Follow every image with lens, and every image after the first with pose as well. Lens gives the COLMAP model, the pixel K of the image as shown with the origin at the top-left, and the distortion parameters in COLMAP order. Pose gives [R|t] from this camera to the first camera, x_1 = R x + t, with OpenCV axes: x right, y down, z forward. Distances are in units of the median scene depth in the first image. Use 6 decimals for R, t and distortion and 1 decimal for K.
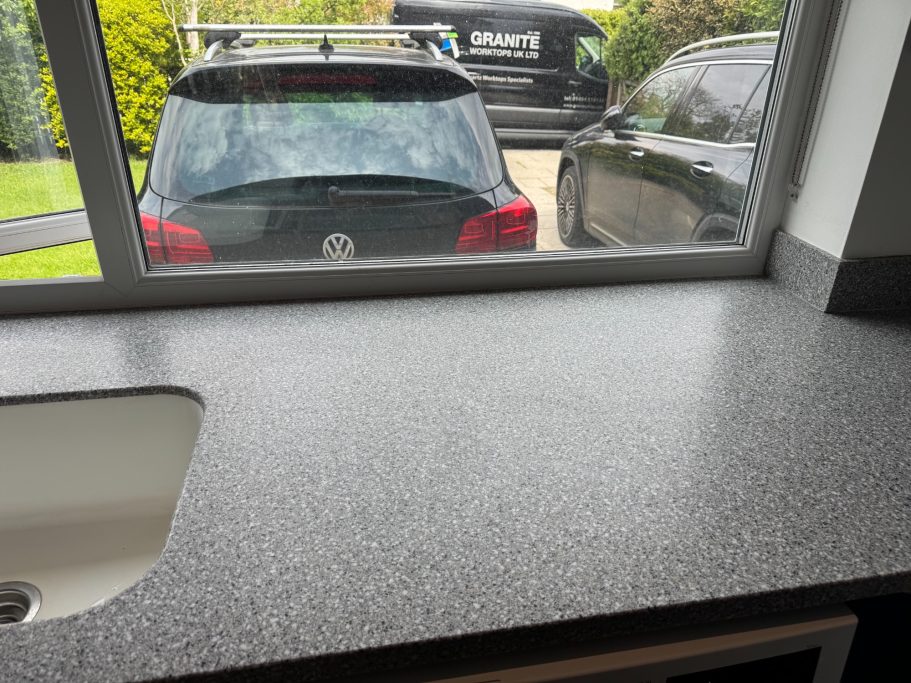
lens RADIAL K [[656.4, 0, 455.5], [0, 656.4, 341.5], [0, 0, 1]] dist [0.004593, -0.007701]
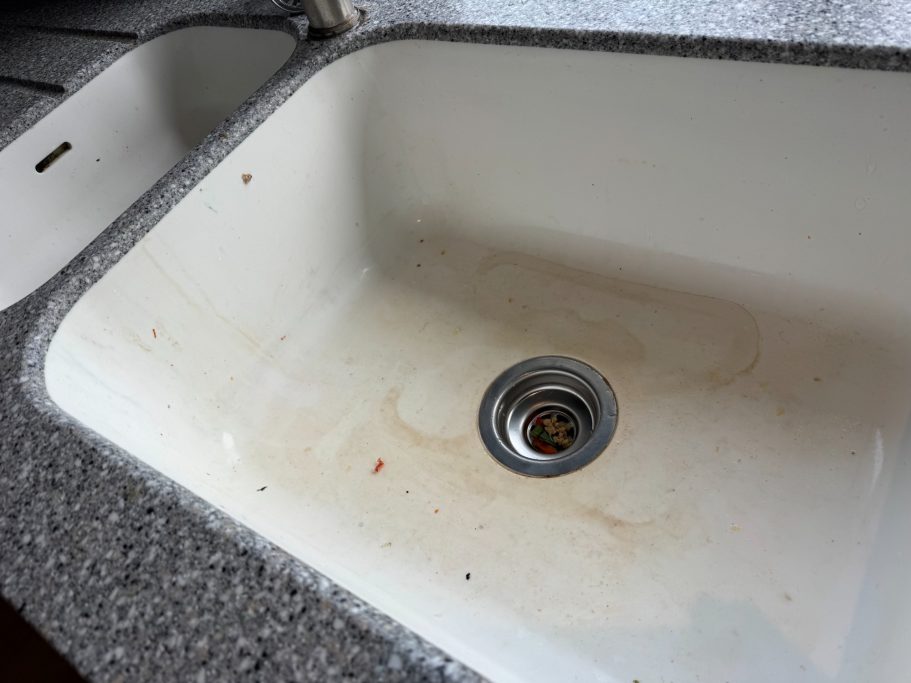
lens RADIAL K [[660.0, 0, 455.5], [0, 660.0, 341.5], [0, 0, 1]] dist [-0.039910, 0.002816]
pose [[0.718263, 0.396597, -0.571672, -0.380732], [-0.047987, 0.847919, 0.527950, 0.025239], [0.694115, -0.351774, 0.628060, 0.489984]]
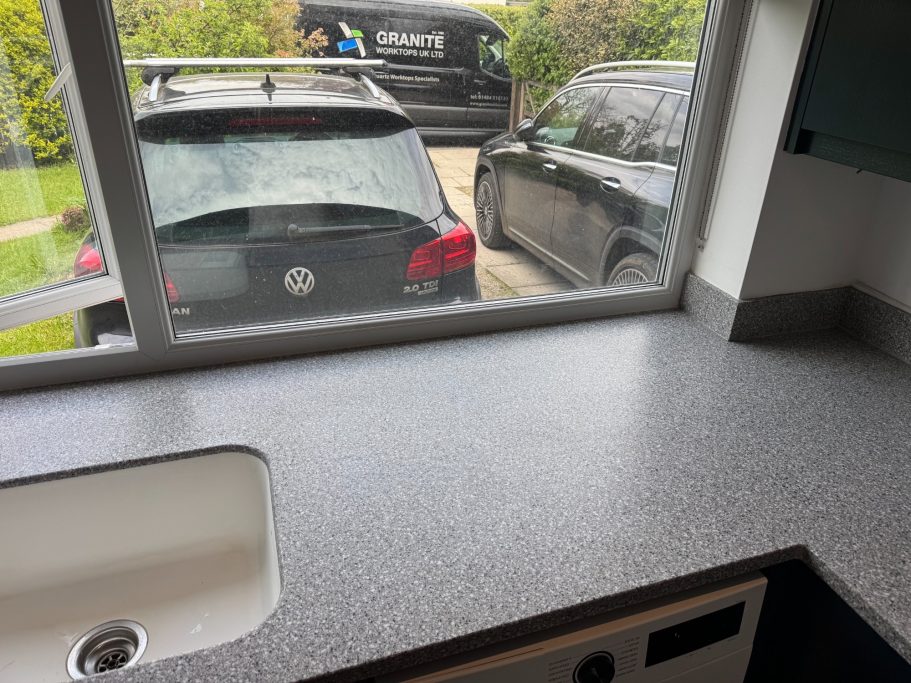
lens RADIAL K [[652.1, 0, 455.5], [0, 652.1, 341.5], [0, 0, 1]] dist [0.038044, -0.056399]
pose [[0.989304, -0.057117, 0.134220, -0.174305], [0.054062, 0.998191, 0.026296, -0.132120], [-0.135480, -0.018758, 0.990603, -0.250487]]
